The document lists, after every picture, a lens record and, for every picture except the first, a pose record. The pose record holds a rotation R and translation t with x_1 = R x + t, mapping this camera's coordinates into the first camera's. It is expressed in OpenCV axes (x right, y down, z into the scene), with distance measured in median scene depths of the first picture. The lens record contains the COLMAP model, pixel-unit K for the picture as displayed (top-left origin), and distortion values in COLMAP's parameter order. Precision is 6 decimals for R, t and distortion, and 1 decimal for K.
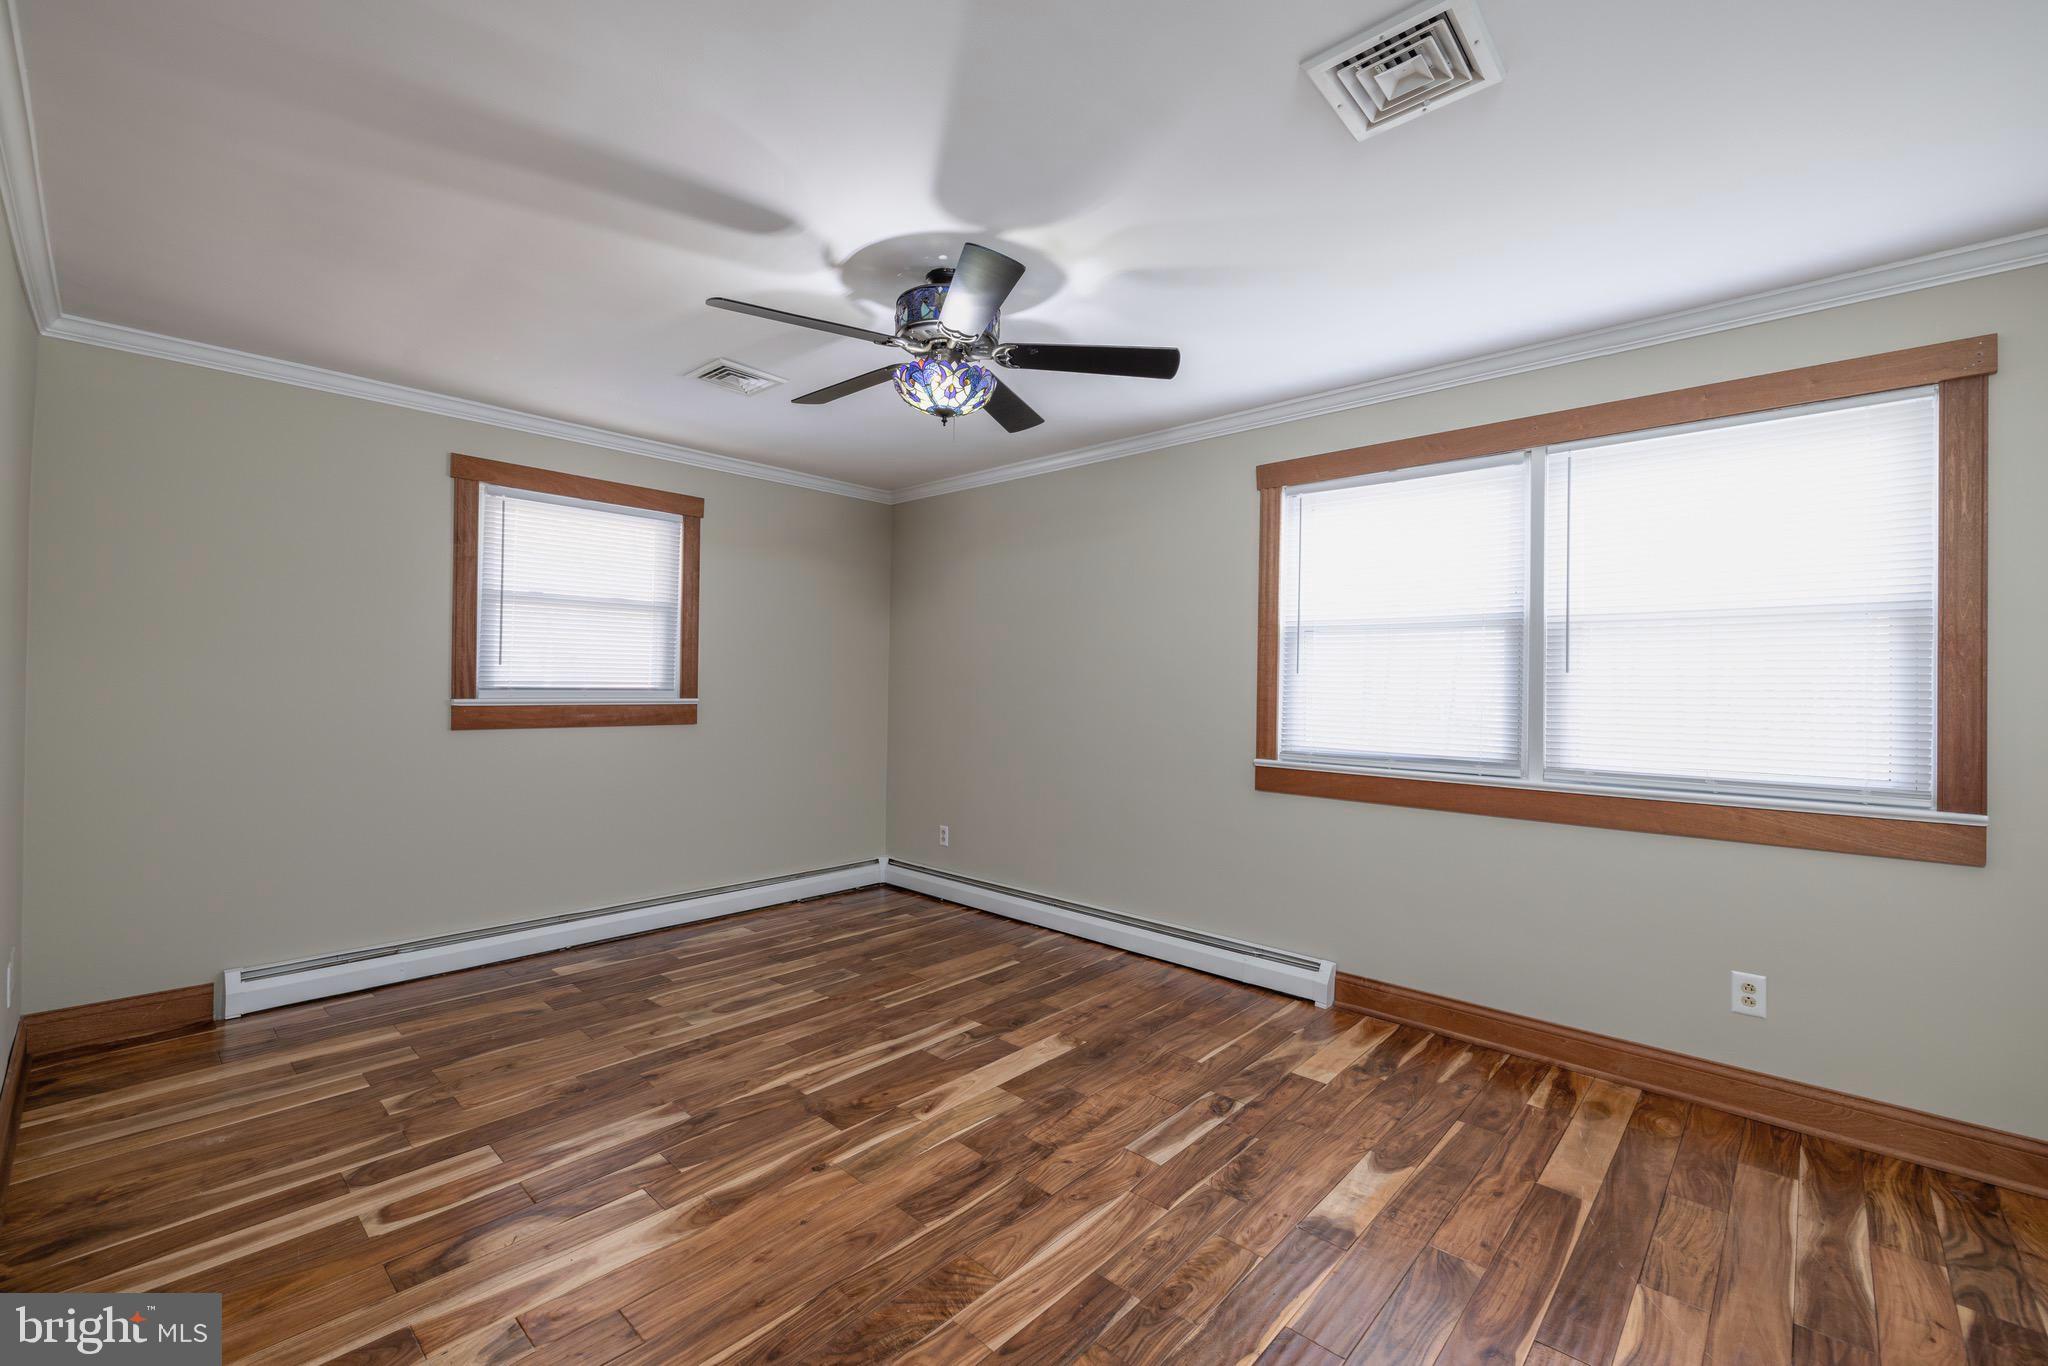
lens RADIAL K [[868.9, 0, 1003.1], [0, 868.9, 681.2], [0, 0, 1]] dist [0.020289, 0.000236]
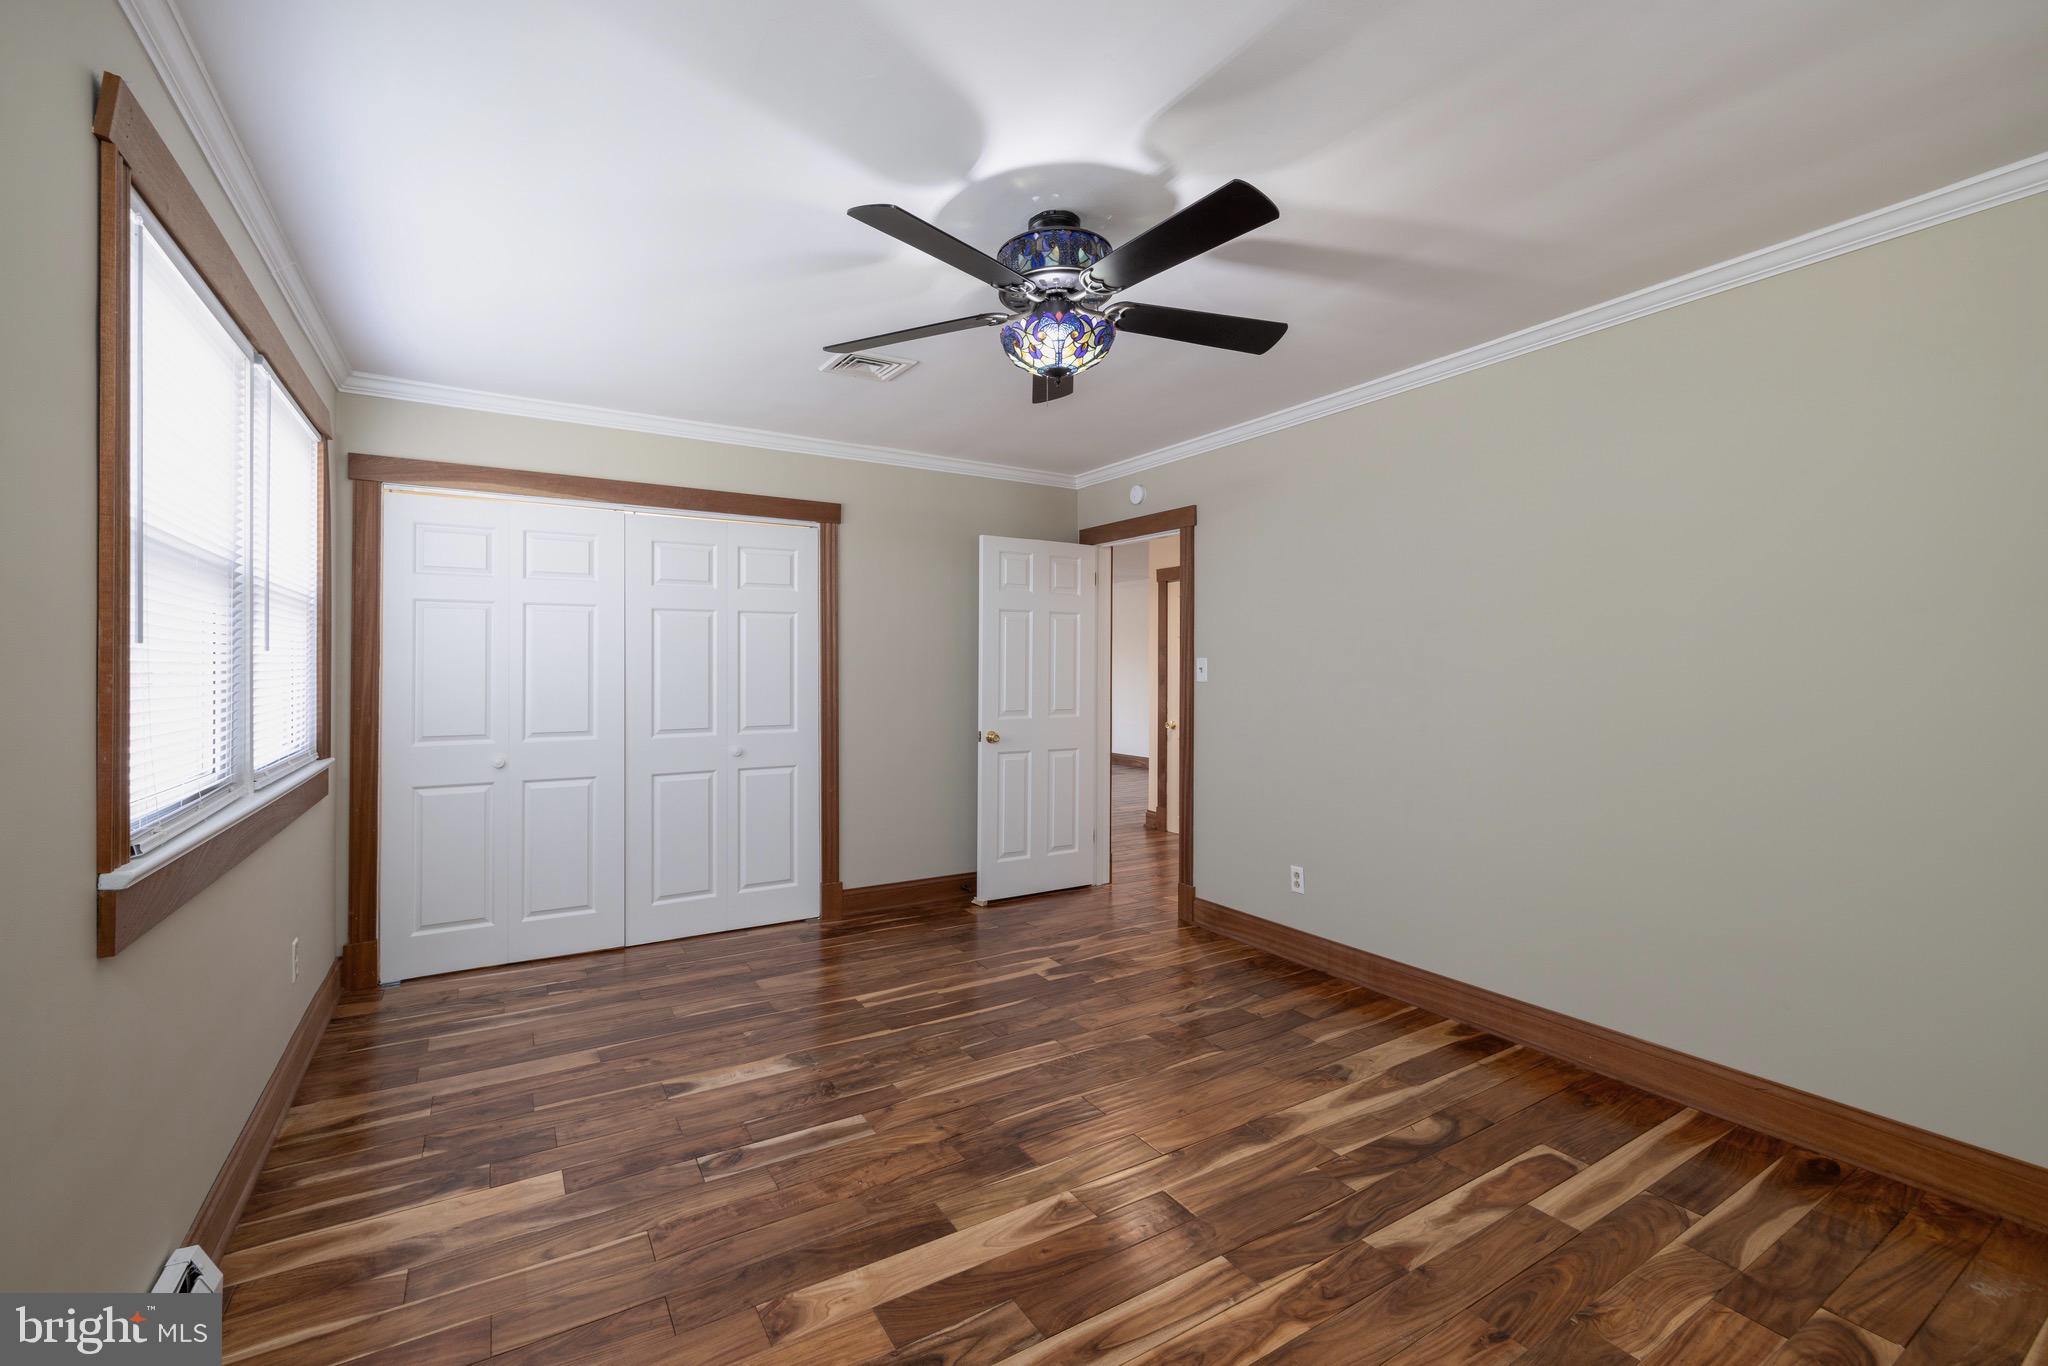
lens RADIAL K [[868.9, 0, 1004.4], [0, 868.9, 675.4], [0, 0, 1]] dist [0.020289, 0.000236]
pose [[-0.965114, -0.014401, 0.261433, -0.252940], [-0.013749, 0.999896, 0.004321, -0.002200], [-0.261468, 0.000576, -0.965212, 1.872164]]
